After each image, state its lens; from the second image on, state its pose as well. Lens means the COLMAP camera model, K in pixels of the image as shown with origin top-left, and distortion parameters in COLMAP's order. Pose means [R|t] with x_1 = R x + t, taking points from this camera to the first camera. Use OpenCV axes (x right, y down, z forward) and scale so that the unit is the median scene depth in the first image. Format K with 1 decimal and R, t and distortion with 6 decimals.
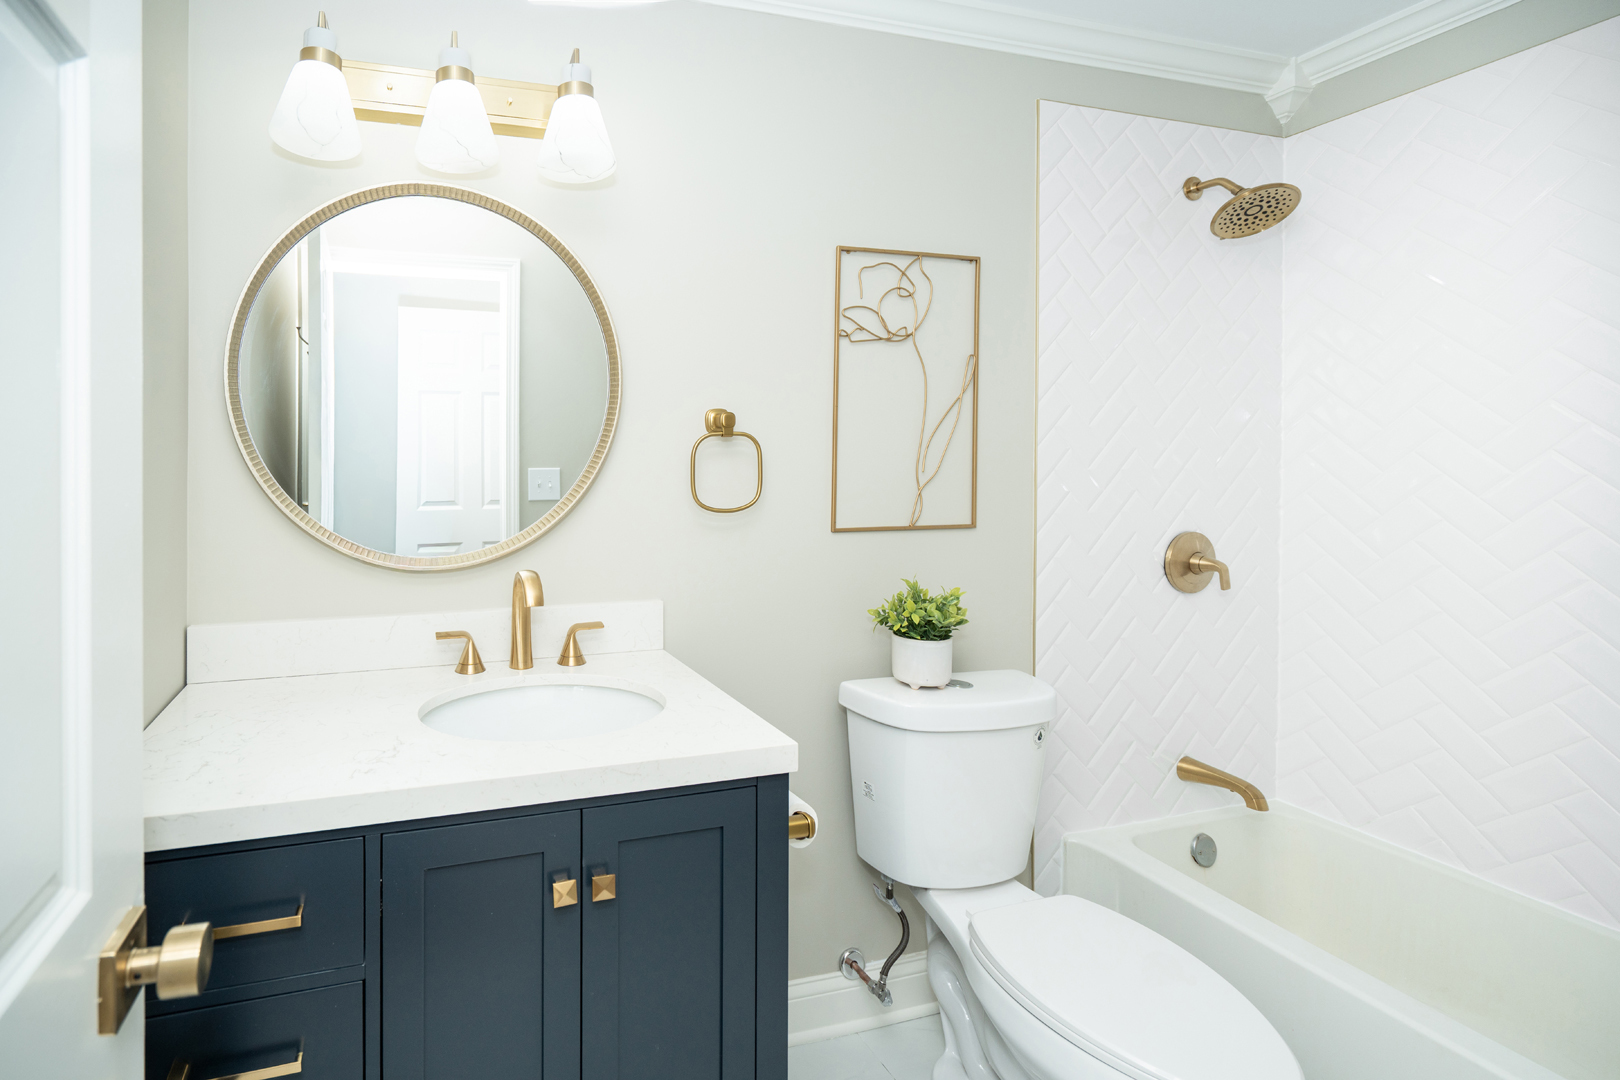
lens RADIAL K [[729.3, 0, 595.5], [0, 729.3, 460.8], [0, 0, 1]] dist [0.000020, 0.000201]
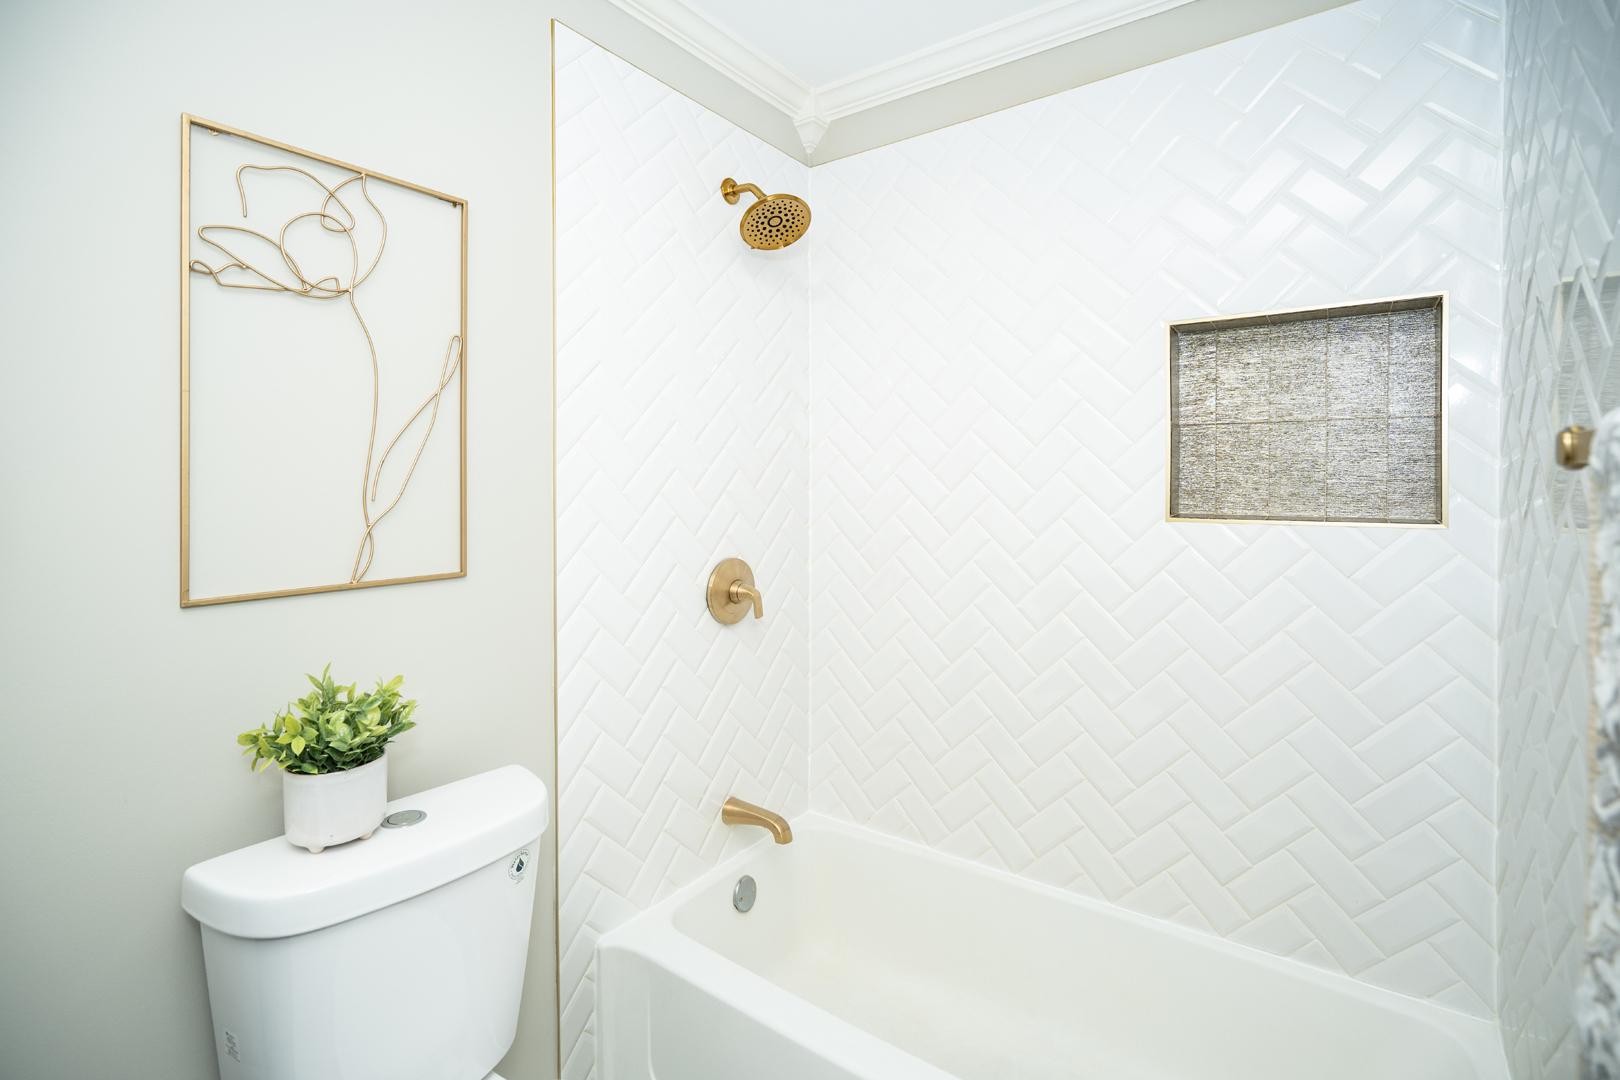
lens RADIAL K [[759.6, 0, 807.2], [0, 759.6, 471.1], [0, 0, 1]] dist [0.000361, 0.000155]
pose [[0.776294, 0.006328, 0.630339, 0.313942], [0.001675, 0.999925, -0.012100, -0.002982], [-0.630369, 0.010449, 0.776226, 0.205777]]
